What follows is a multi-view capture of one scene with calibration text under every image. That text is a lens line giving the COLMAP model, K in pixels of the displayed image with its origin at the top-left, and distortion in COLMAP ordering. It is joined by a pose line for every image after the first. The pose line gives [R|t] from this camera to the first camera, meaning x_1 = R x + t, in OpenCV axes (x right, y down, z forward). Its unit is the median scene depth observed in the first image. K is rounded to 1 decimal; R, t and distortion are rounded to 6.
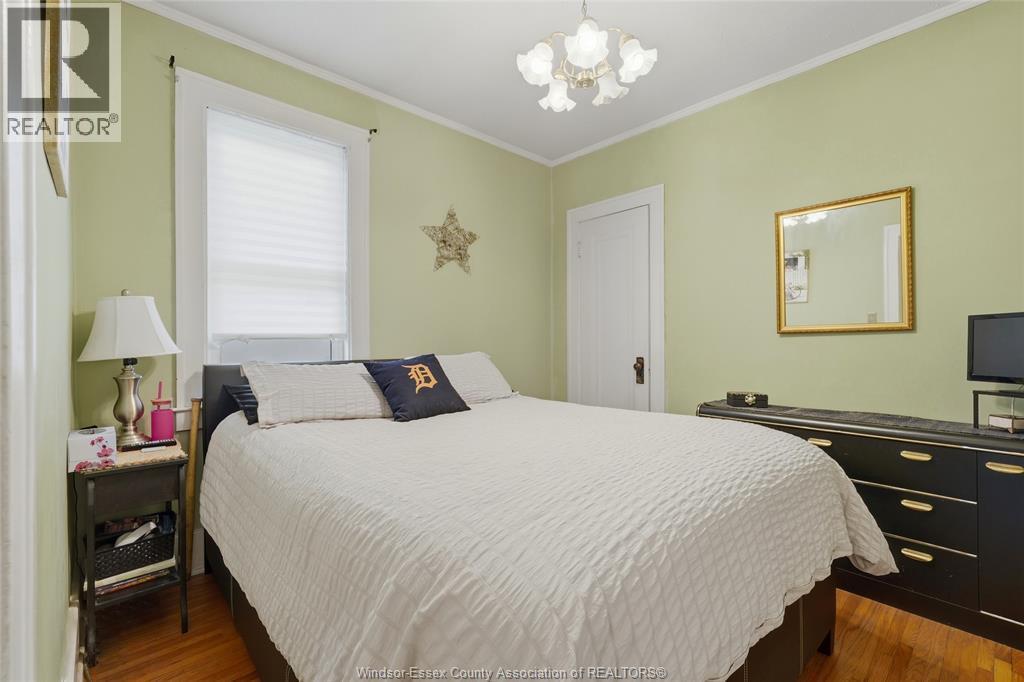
lens RADIAL K [[451.4, 0, 512.6], [0, 451.4, 340.9], [0, 0, 1]] dist [-0.000810, -0.000390]
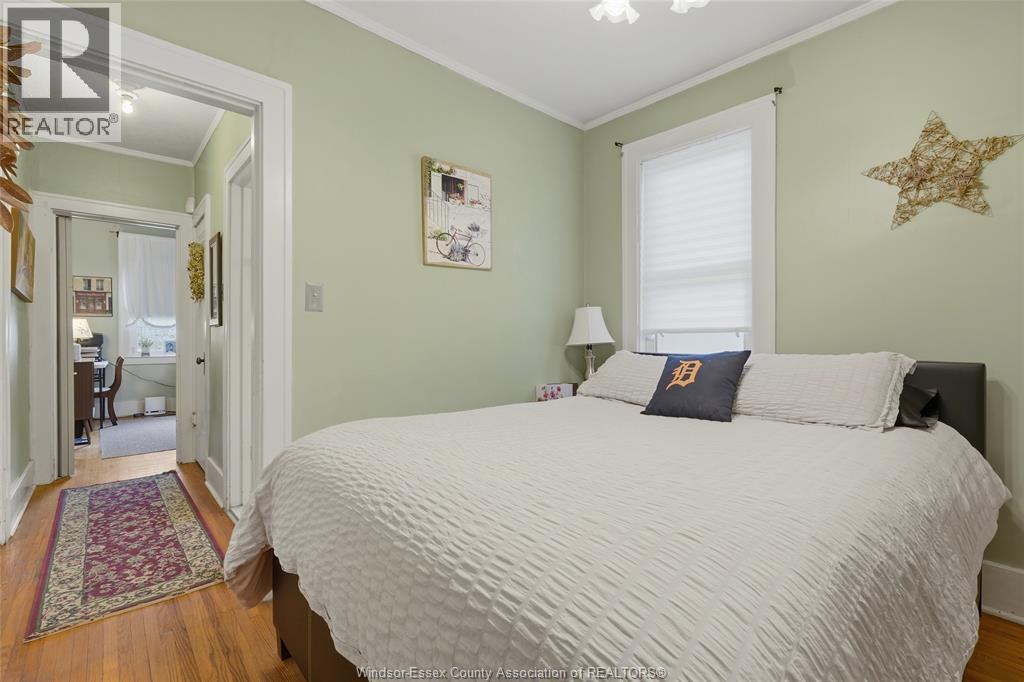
lens RADIAL K [[451.4, 0, 511.7], [0, 451.4, 336.8], [0, 0, 1]] dist [-0.000810, -0.000390]
pose [[-0.007716, 0.007930, -0.999939, 0.610647], [0.001719, 0.999967, 0.007917, -0.004319], [0.999969, -0.001657, -0.007729, 0.551531]]
